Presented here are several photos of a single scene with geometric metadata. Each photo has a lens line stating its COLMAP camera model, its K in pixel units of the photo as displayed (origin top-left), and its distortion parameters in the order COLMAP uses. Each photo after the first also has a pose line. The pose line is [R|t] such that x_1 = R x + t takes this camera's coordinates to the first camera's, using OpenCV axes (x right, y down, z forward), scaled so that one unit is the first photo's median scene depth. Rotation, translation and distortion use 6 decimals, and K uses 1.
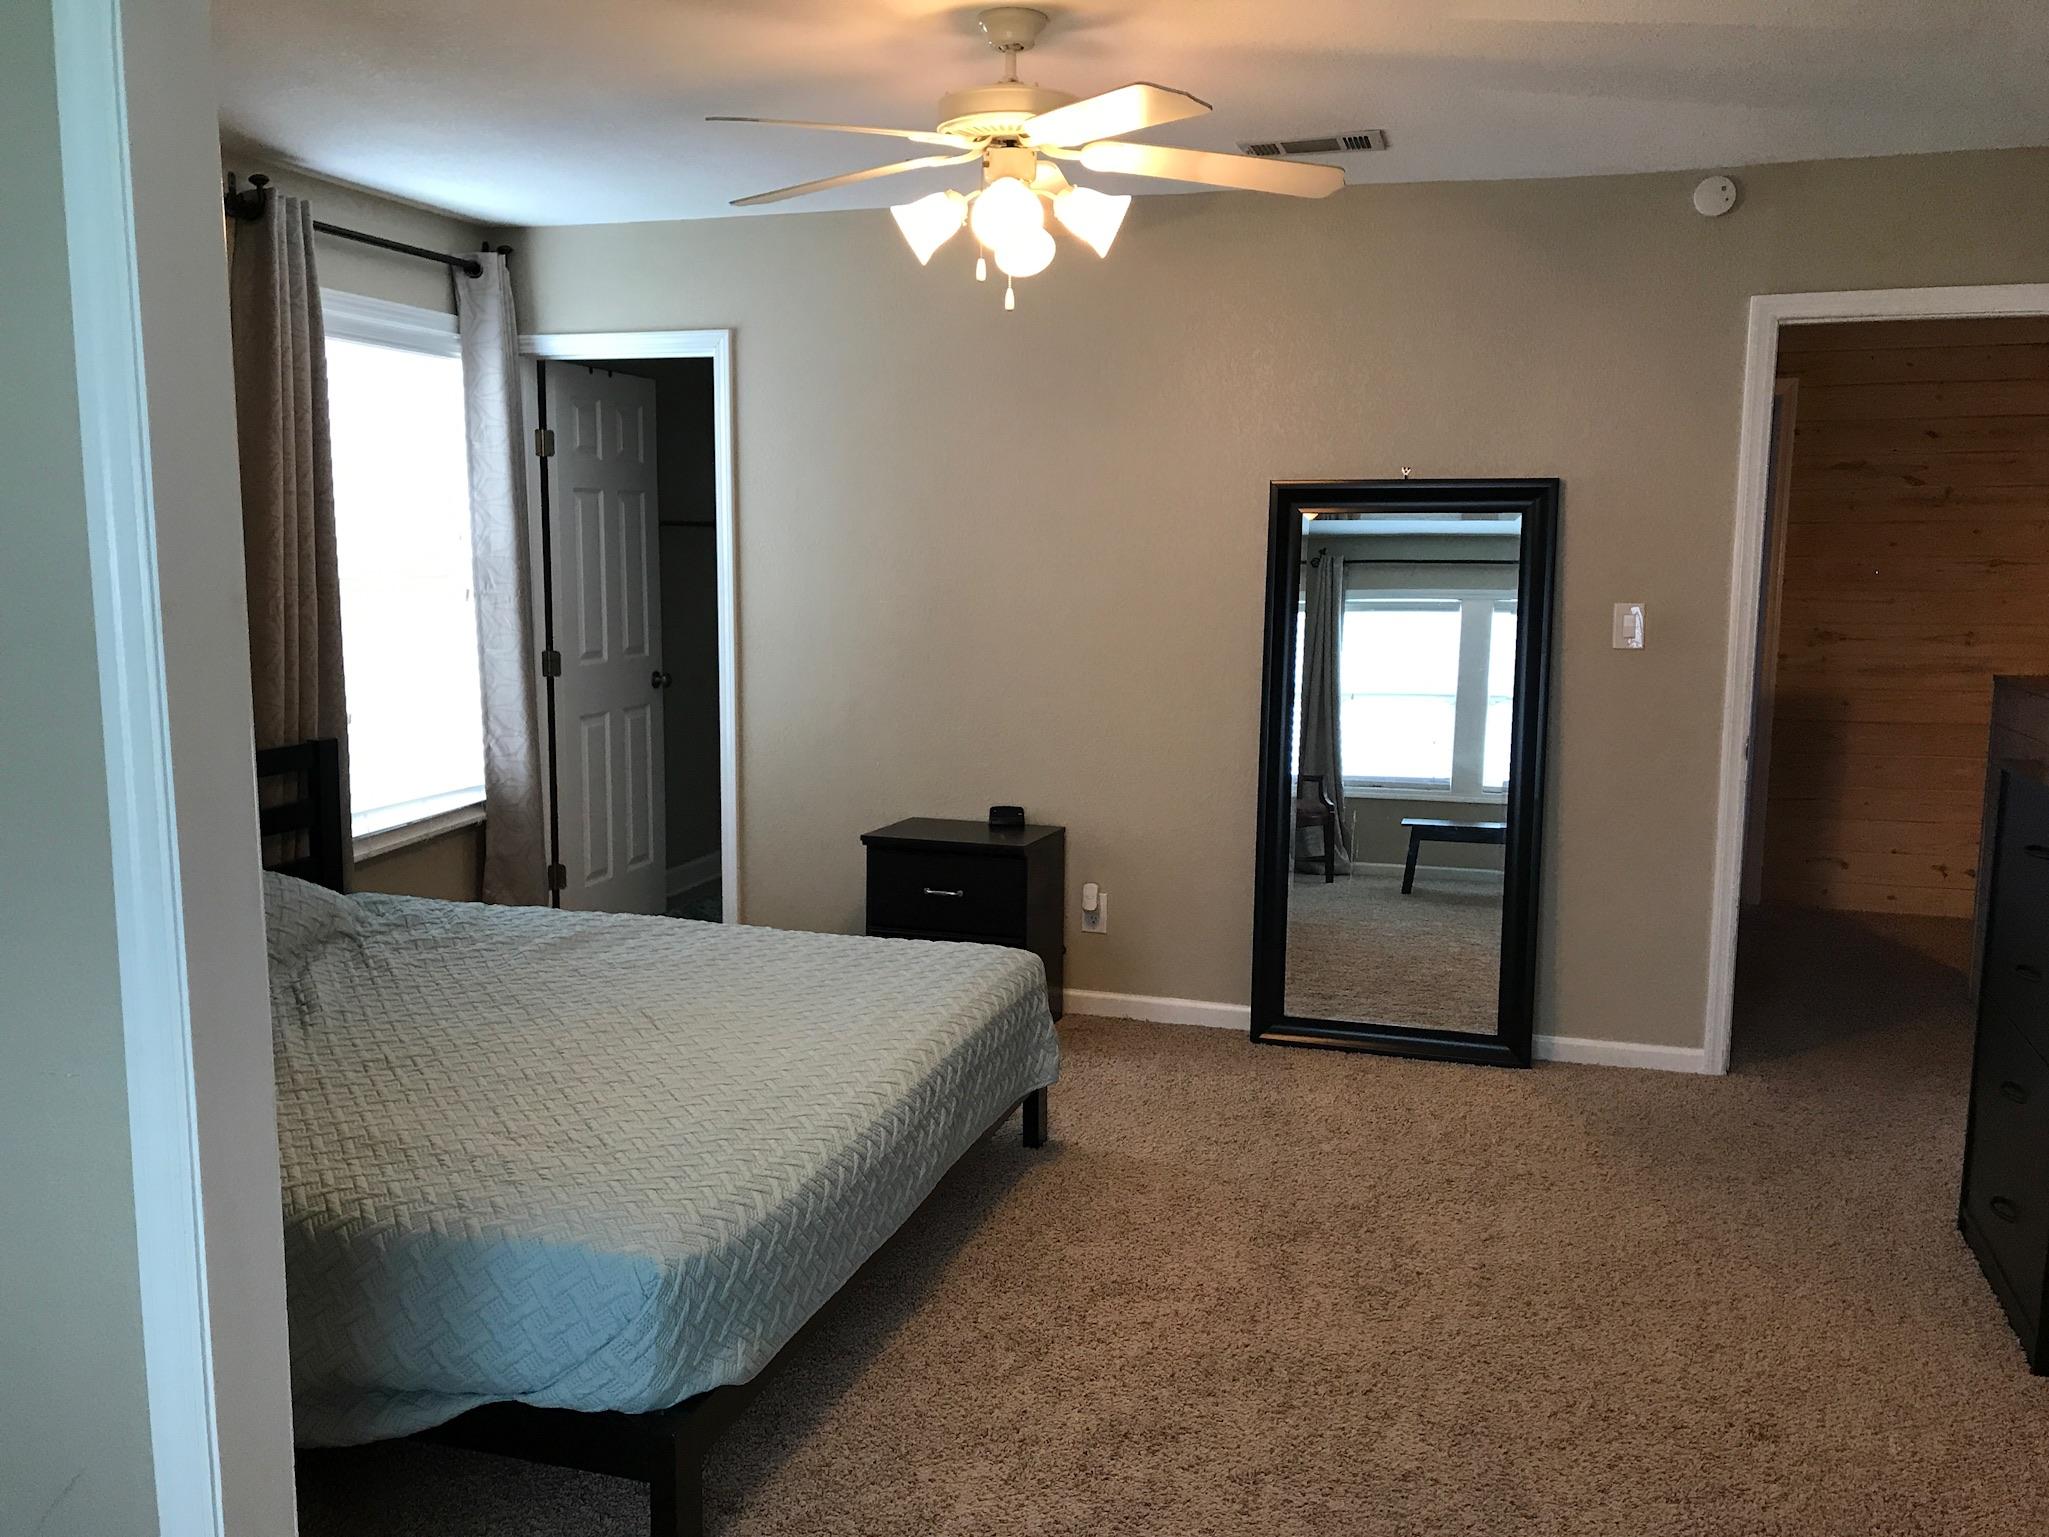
lens RADIAL K [[1684.7, 0, 997.4], [0, 1684.7, 760.5], [0, 0, 1]] dist [0.039994, -0.087036]
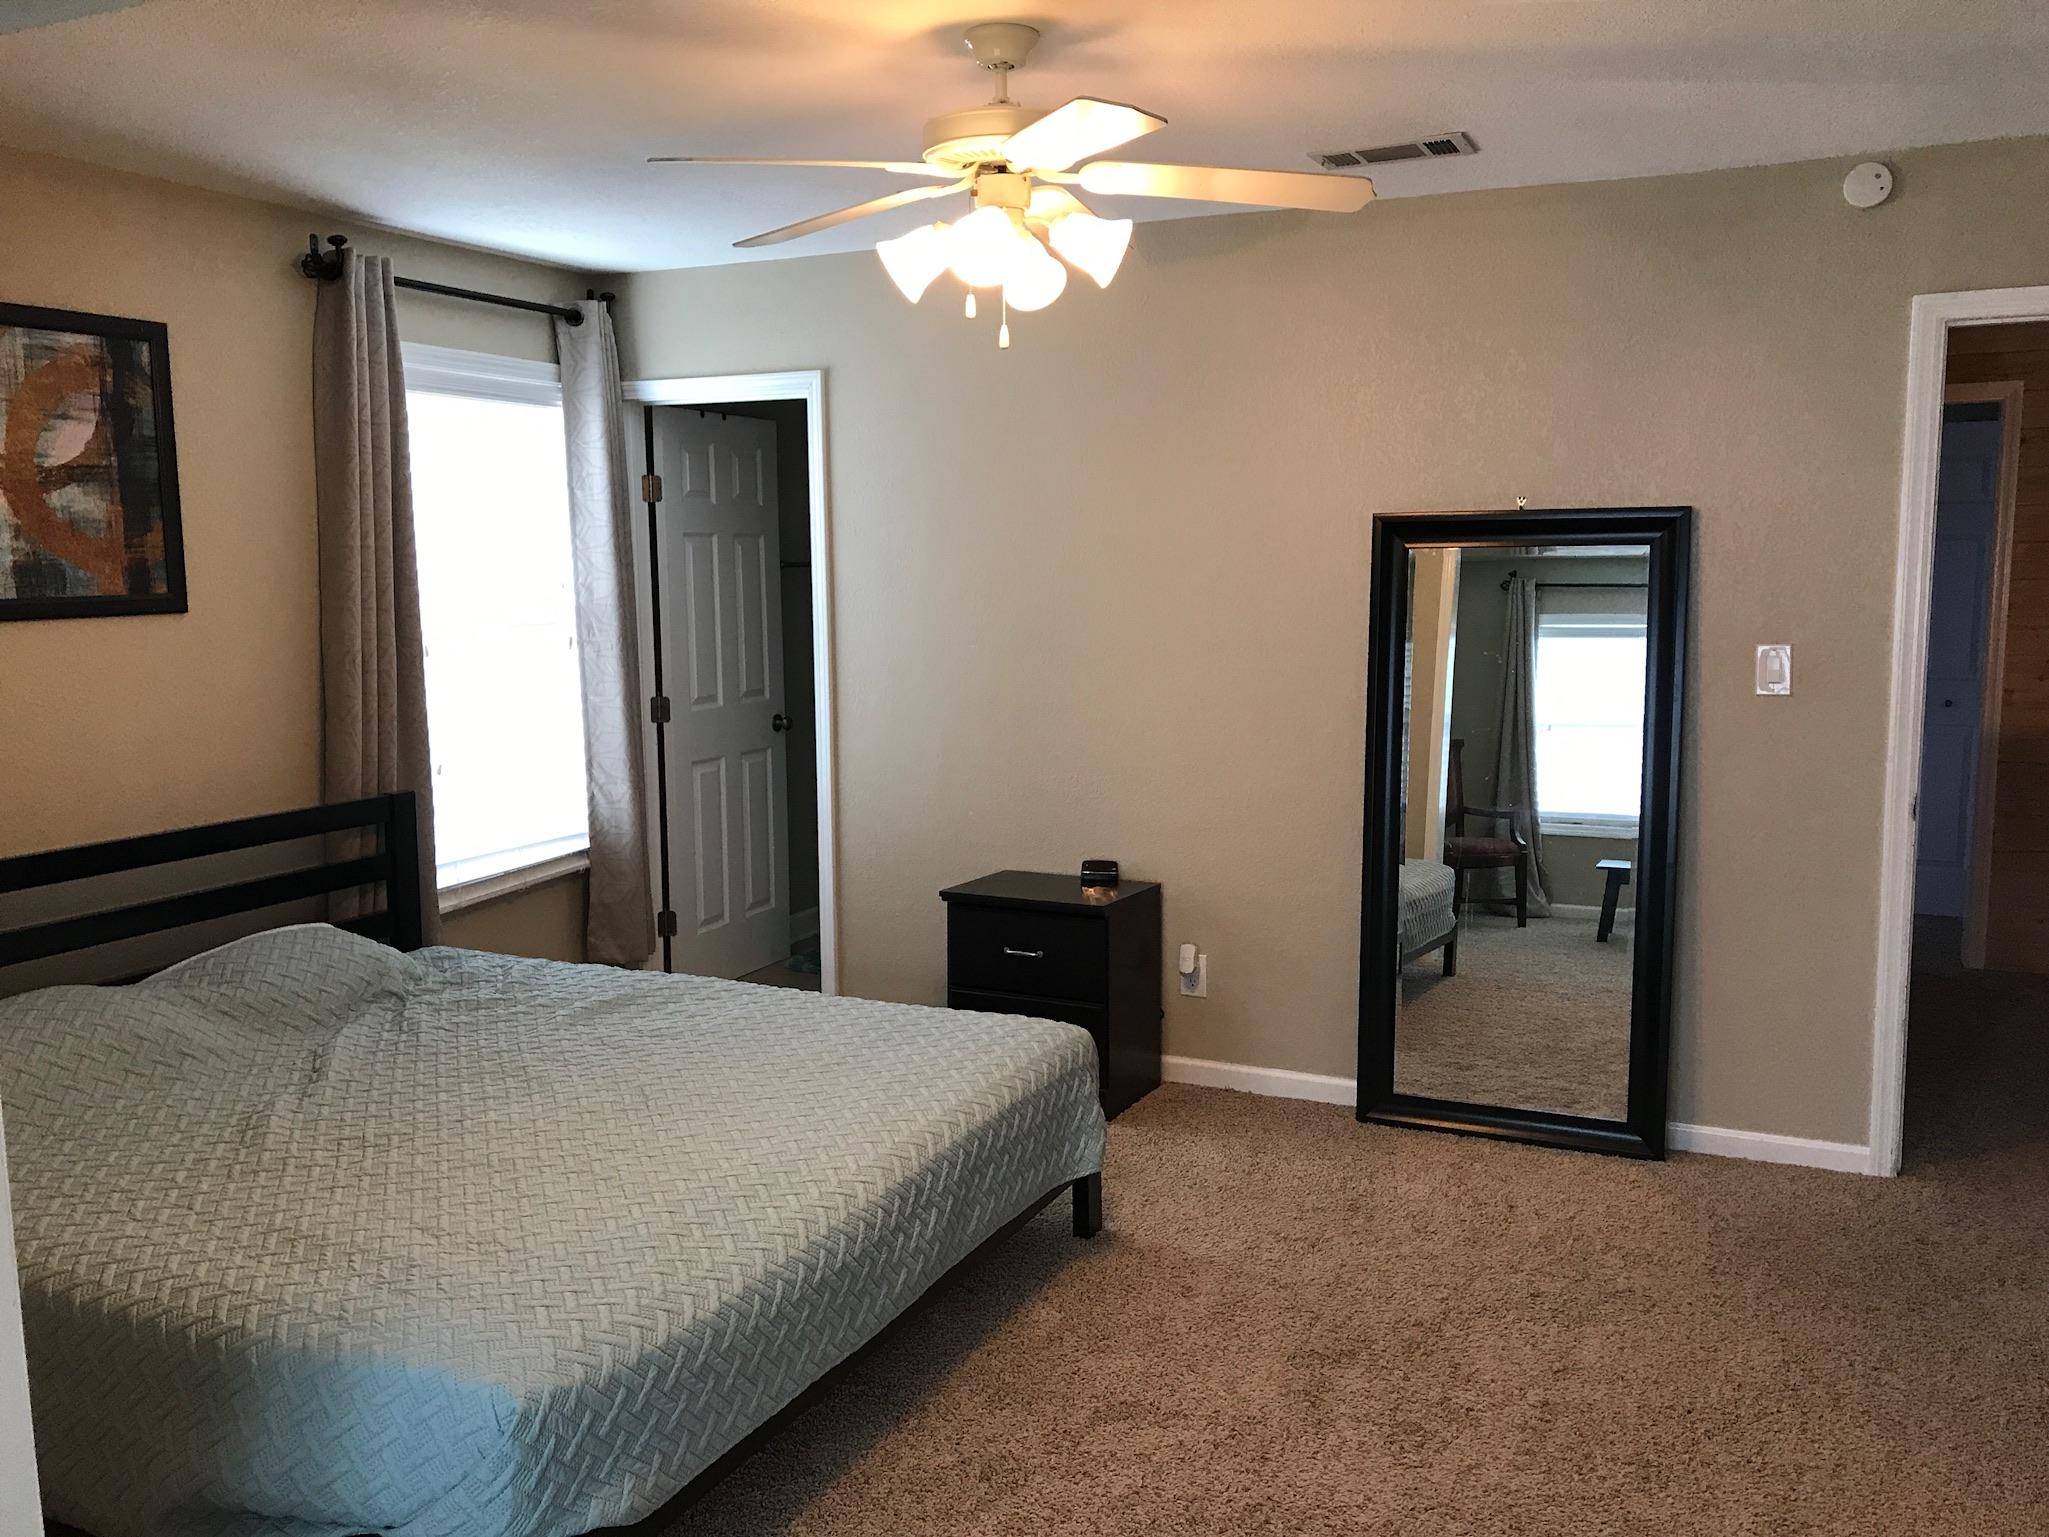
lens RADIAL K [[1691.0, 0, 985.9], [0, 1691.0, 768.5], [0, 0, 1]] dist [0.012062, 0.000907]
pose [[0.989842, 0.000603, -0.142169, 0.088120], [-0.001860, 0.999960, -0.008706, -0.018700], [0.142158, 0.008882, 0.989804, 0.054646]]
